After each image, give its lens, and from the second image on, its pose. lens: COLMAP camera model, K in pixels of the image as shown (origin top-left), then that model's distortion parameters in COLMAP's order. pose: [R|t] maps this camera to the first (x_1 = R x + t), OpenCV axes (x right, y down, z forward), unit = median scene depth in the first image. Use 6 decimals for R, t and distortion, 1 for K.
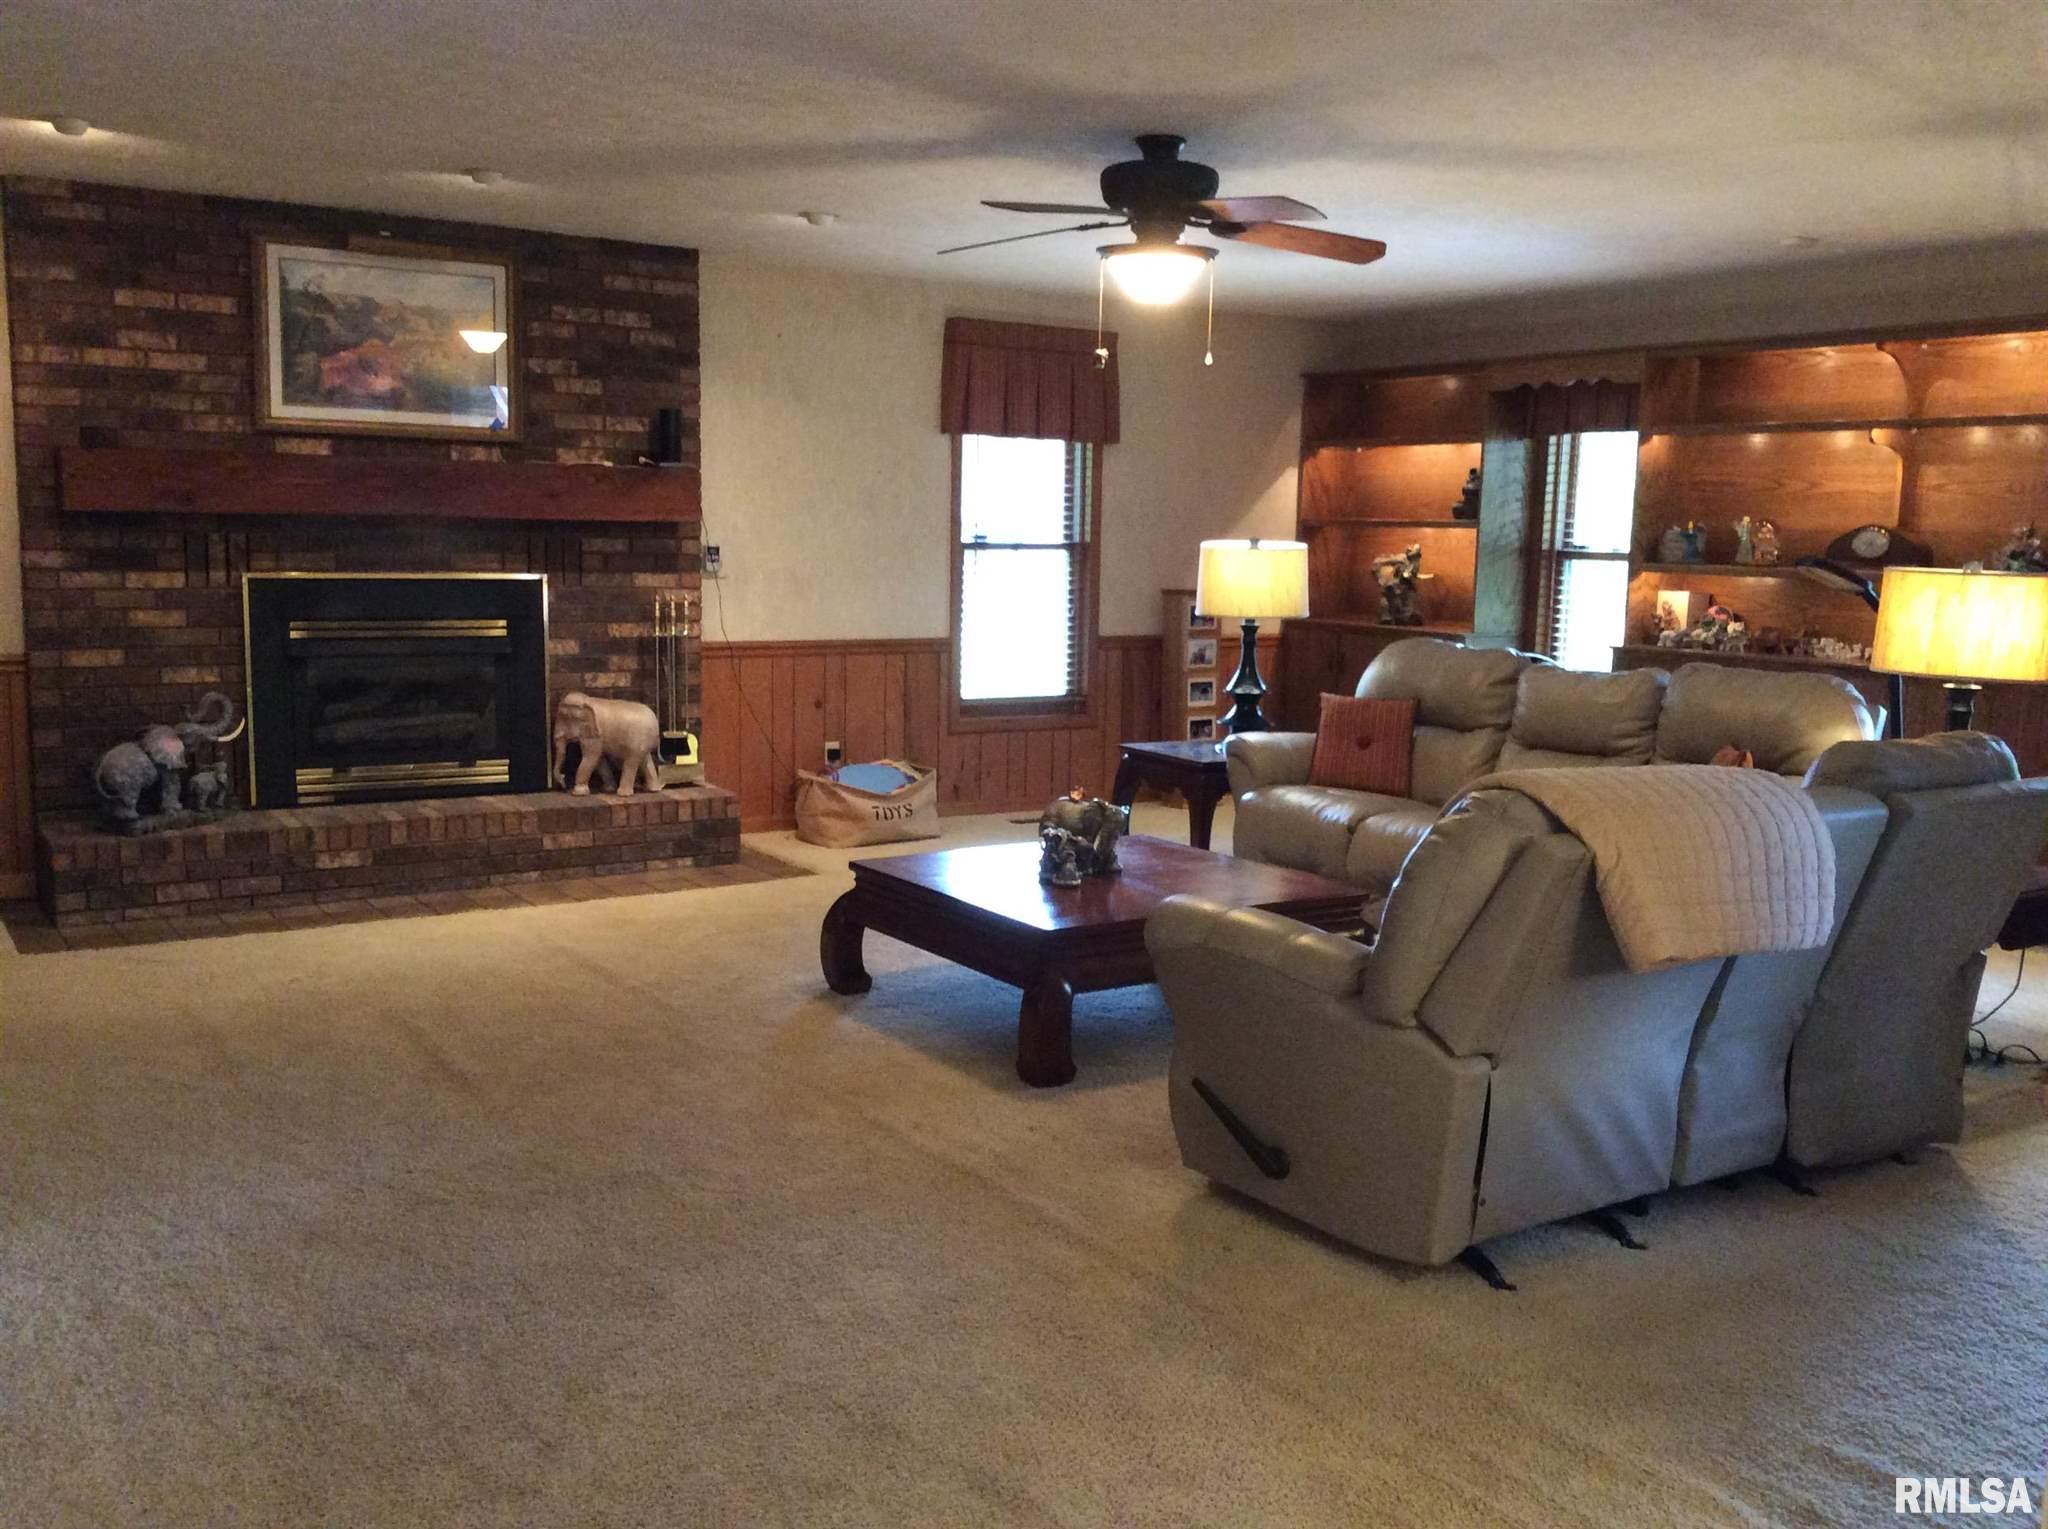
lens RADIAL K [[1862.2, 0, 1017.6], [0, 1862.2, 777.7], [0, 0, 1]] dist [0.020163, 0.000000]
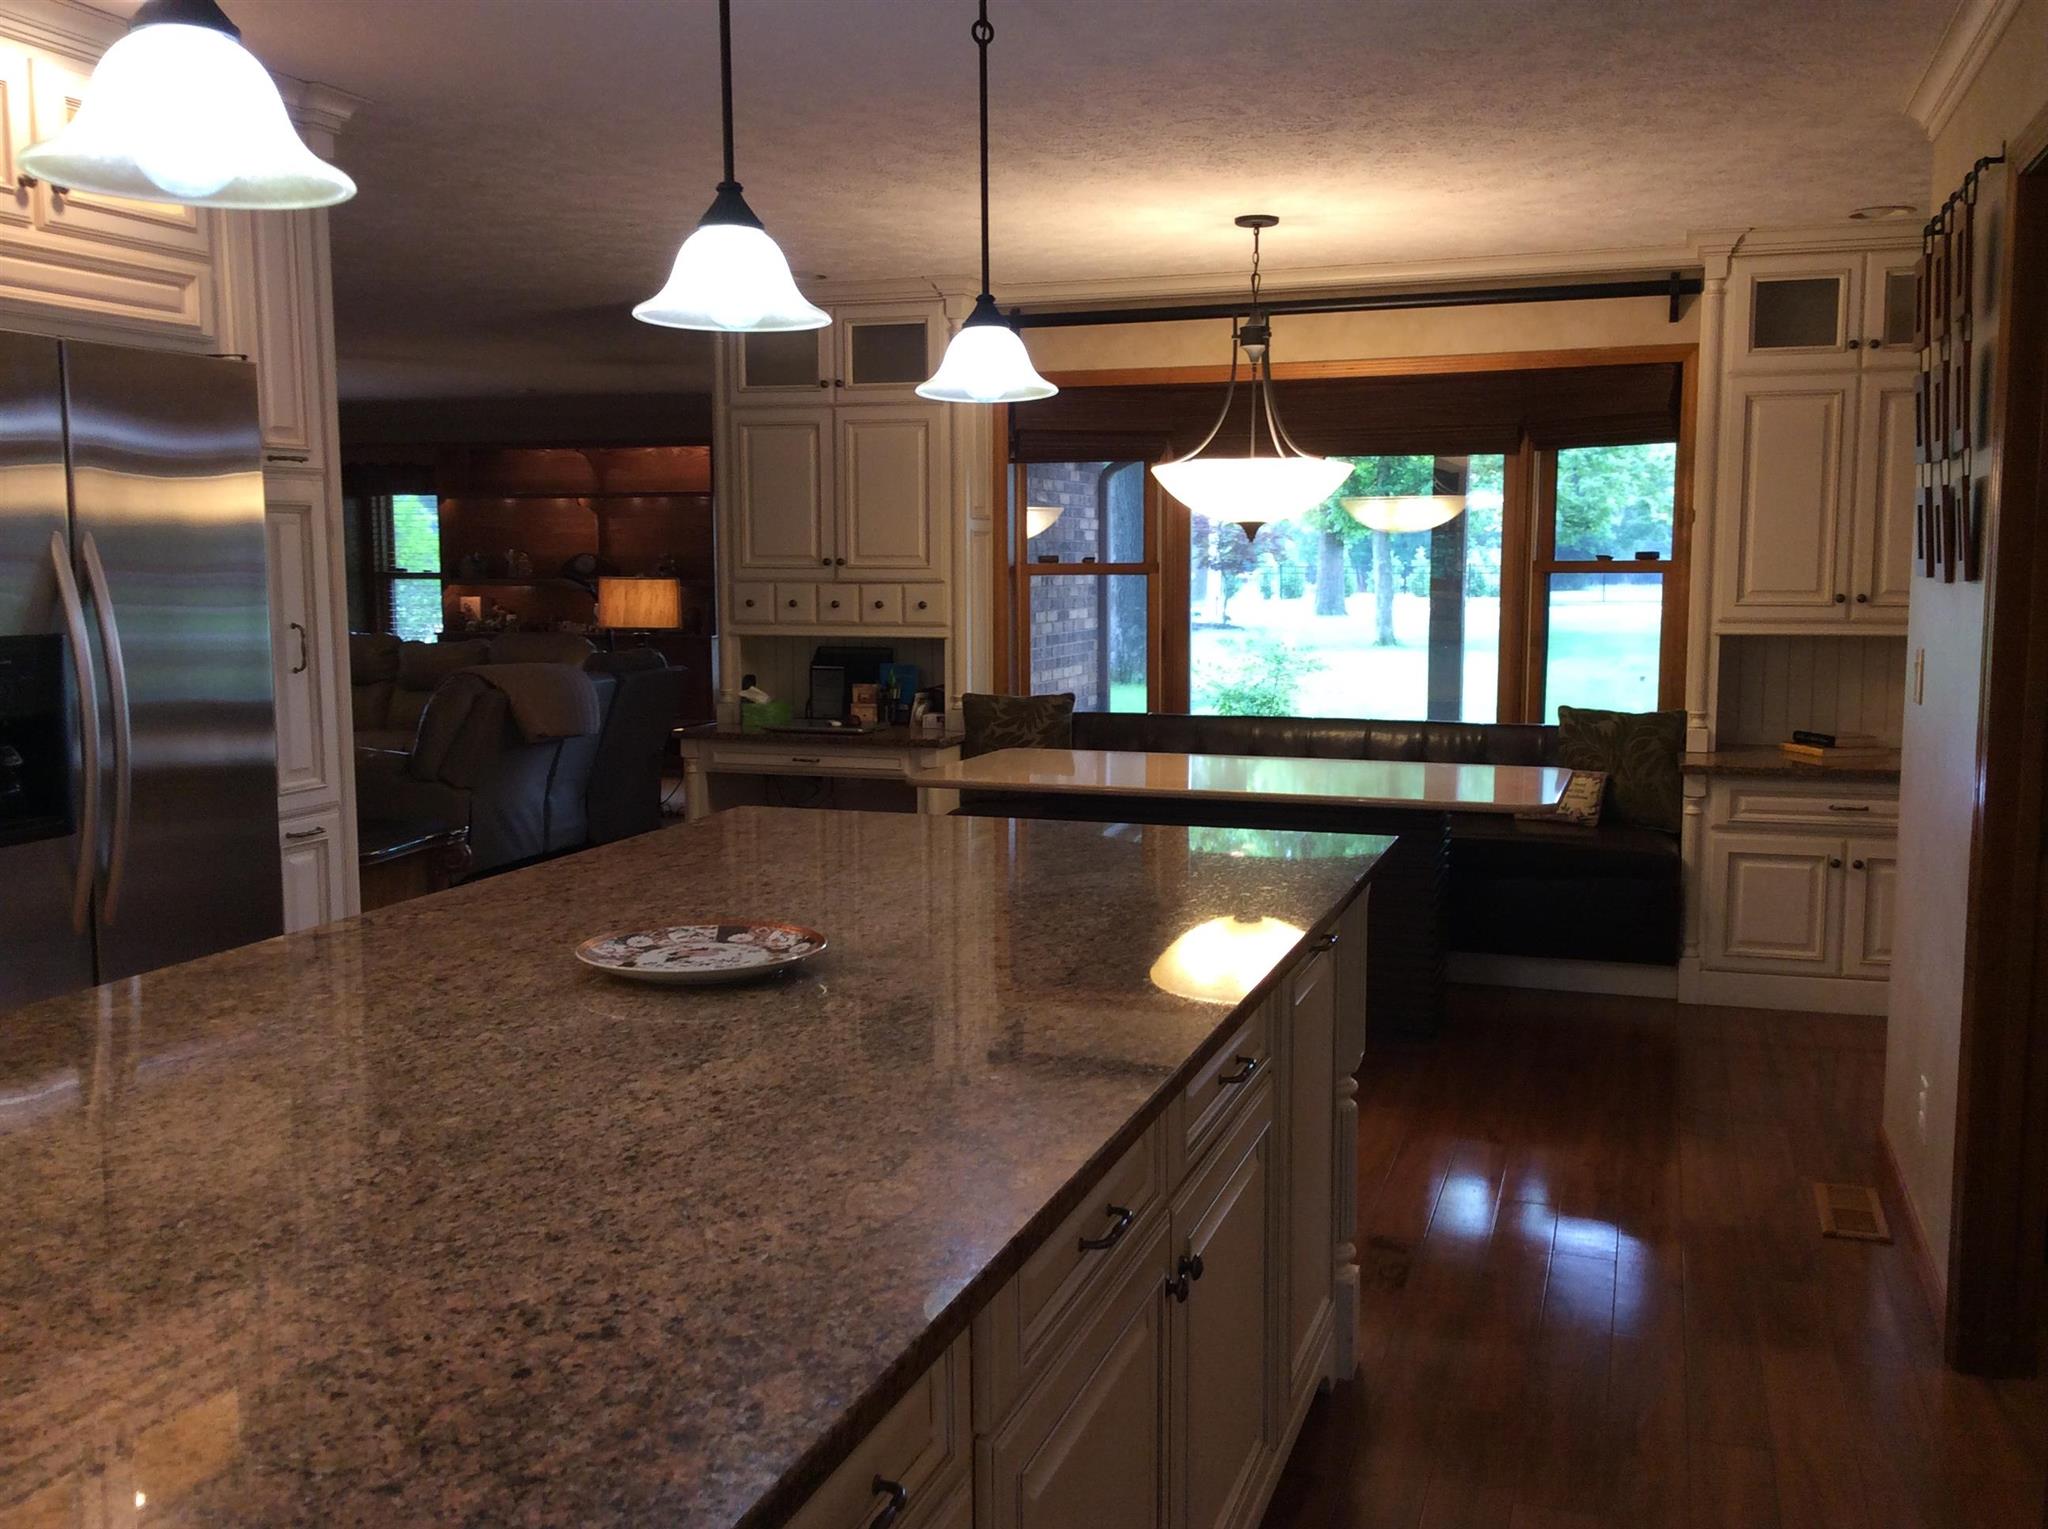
lens RADIAL K [[1862.2, 0, 1034.8], [0, 1862.2, 750.6], [0, 0, 1]] dist [0.020163, 0.000000]
pose [[0.782289, -0.089602, 0.616438, -0.306234], [0.104296, 0.994472, 0.012195, 0.071178], [-0.614123, 0.054752, 0.787309, -0.621224]]
